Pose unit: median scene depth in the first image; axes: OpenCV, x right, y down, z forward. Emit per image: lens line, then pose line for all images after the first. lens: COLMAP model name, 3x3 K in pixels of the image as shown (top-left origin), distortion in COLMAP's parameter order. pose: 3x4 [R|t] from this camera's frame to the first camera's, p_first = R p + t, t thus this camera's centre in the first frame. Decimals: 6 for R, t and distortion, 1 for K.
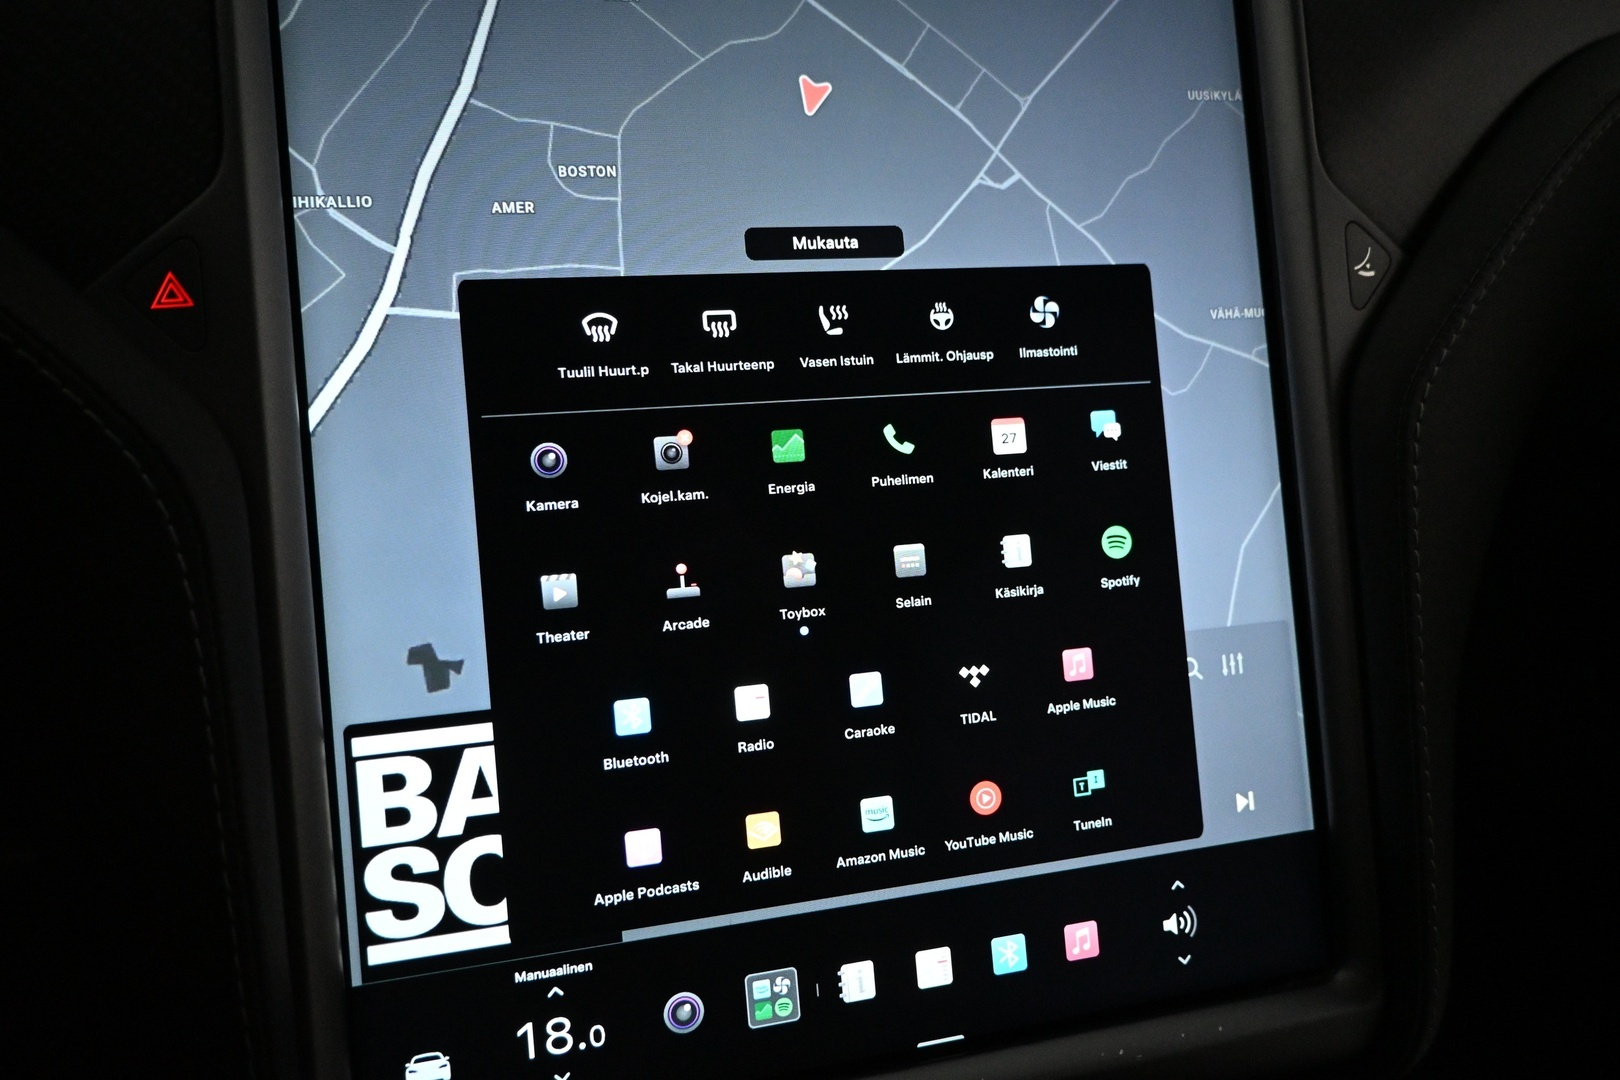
lens RADIAL K [[1145.5, 0, 802.7], [0, 1145.5, 541.8], [0, 0, 1]] dist [-0.002562, -0.003173]
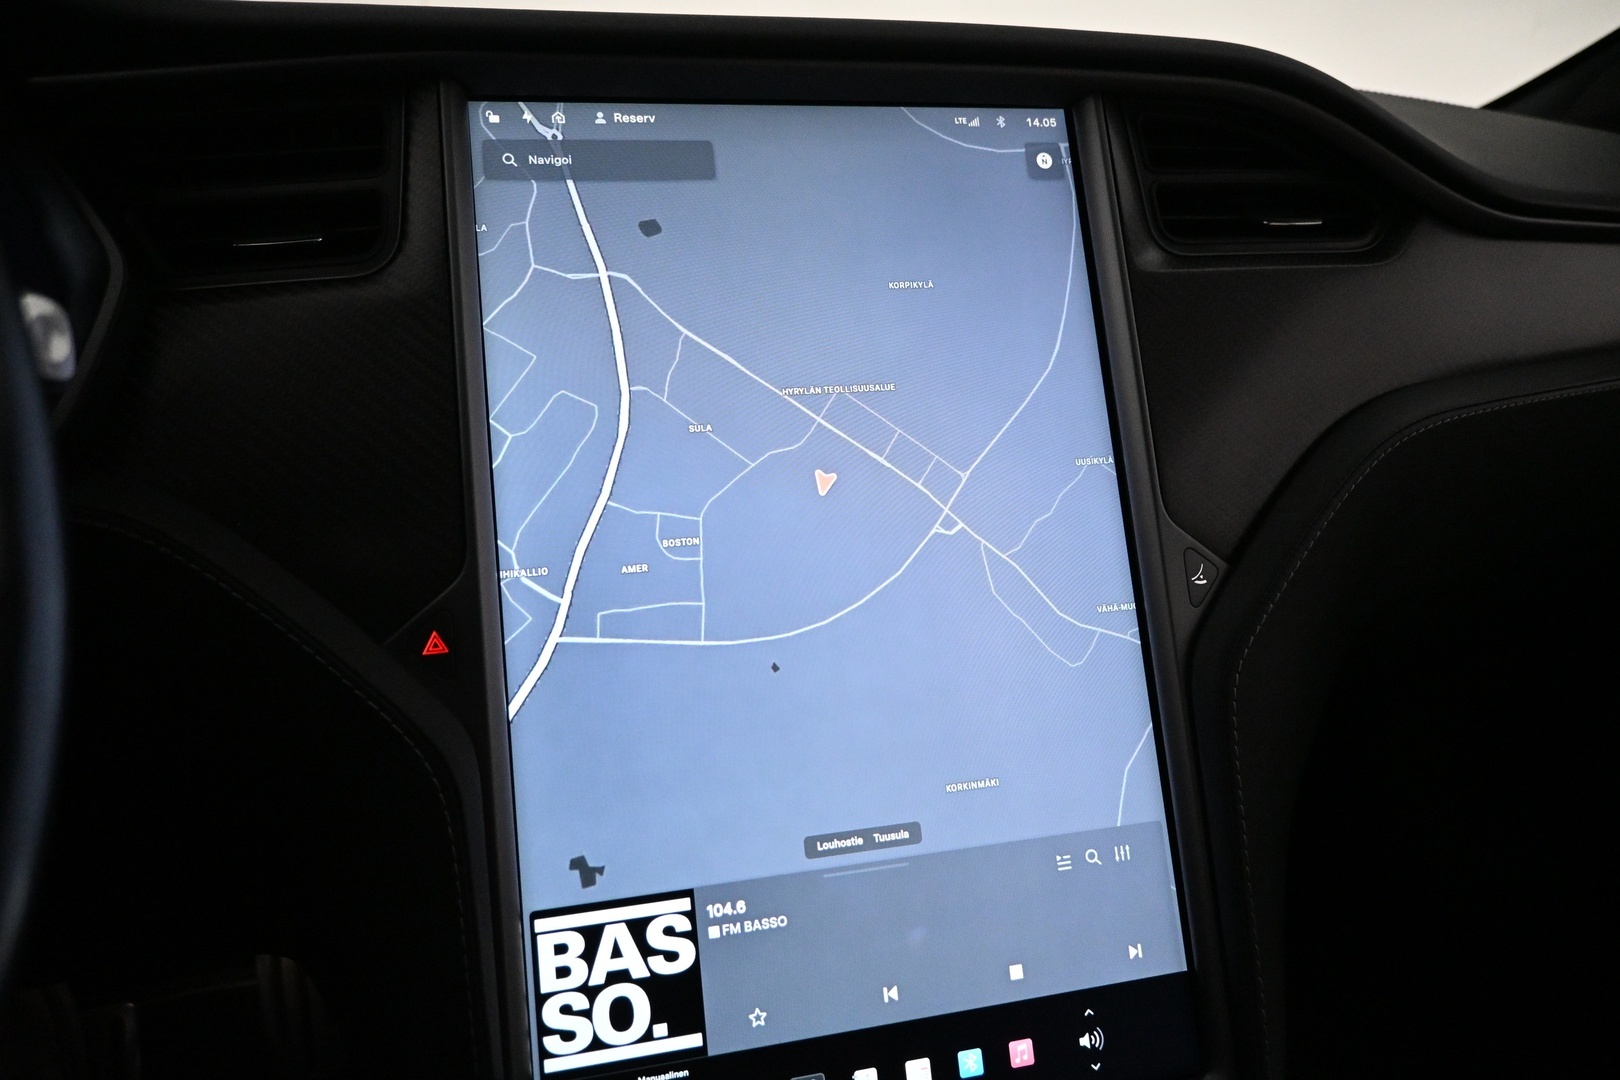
lens RADIAL K [[1145.5, 0, 805.7], [0, 1145.5, 528.5], [0, 0, 1]] dist [-0.002562, -0.003173]
pose [[0.999617, -0.019483, -0.019668, 0.012798], [0.017160, 0.993553, -0.112064, -0.155606], [0.021725, 0.111684, 0.993506, -0.525555]]
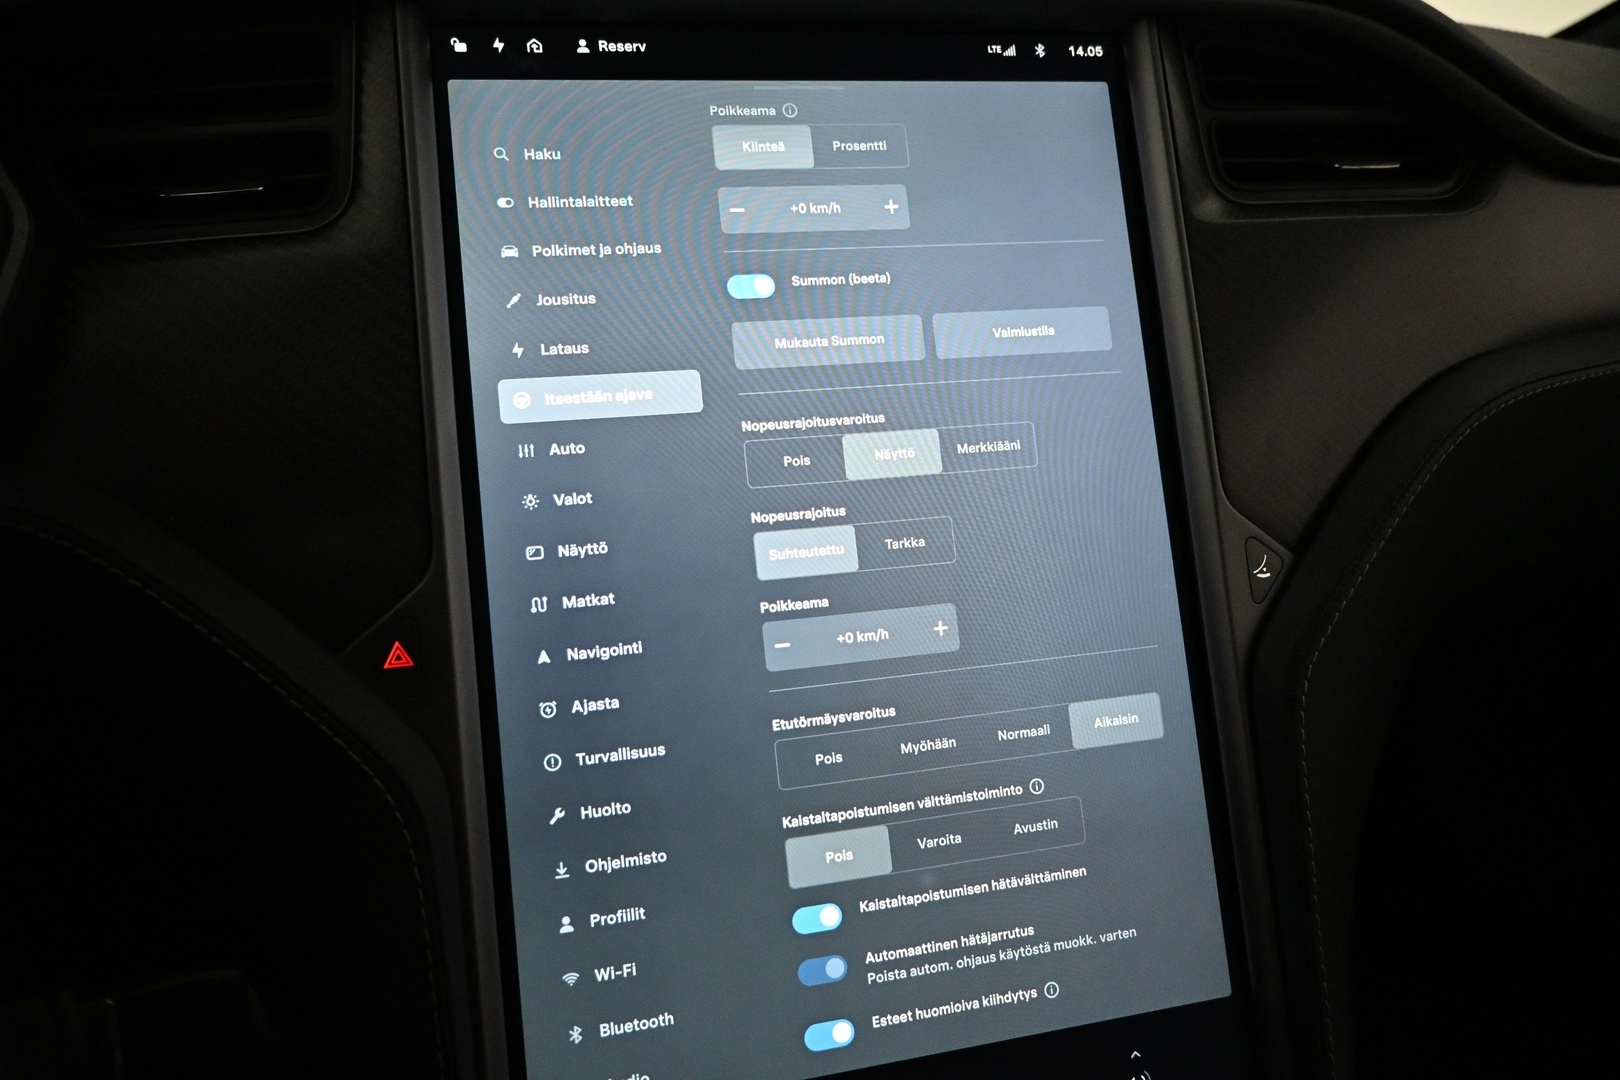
lens RADIAL K [[1145.5, 0, 804.4], [0, 1145.5, 533.4], [0, 0, 1]] dist [-0.002562, -0.003173]
pose [[0.999474, -0.020733, -0.024926, -0.002056], [0.019021, 0.997570, -0.067027, -0.217914], [0.026255, 0.066518, 0.997440, -0.354707]]
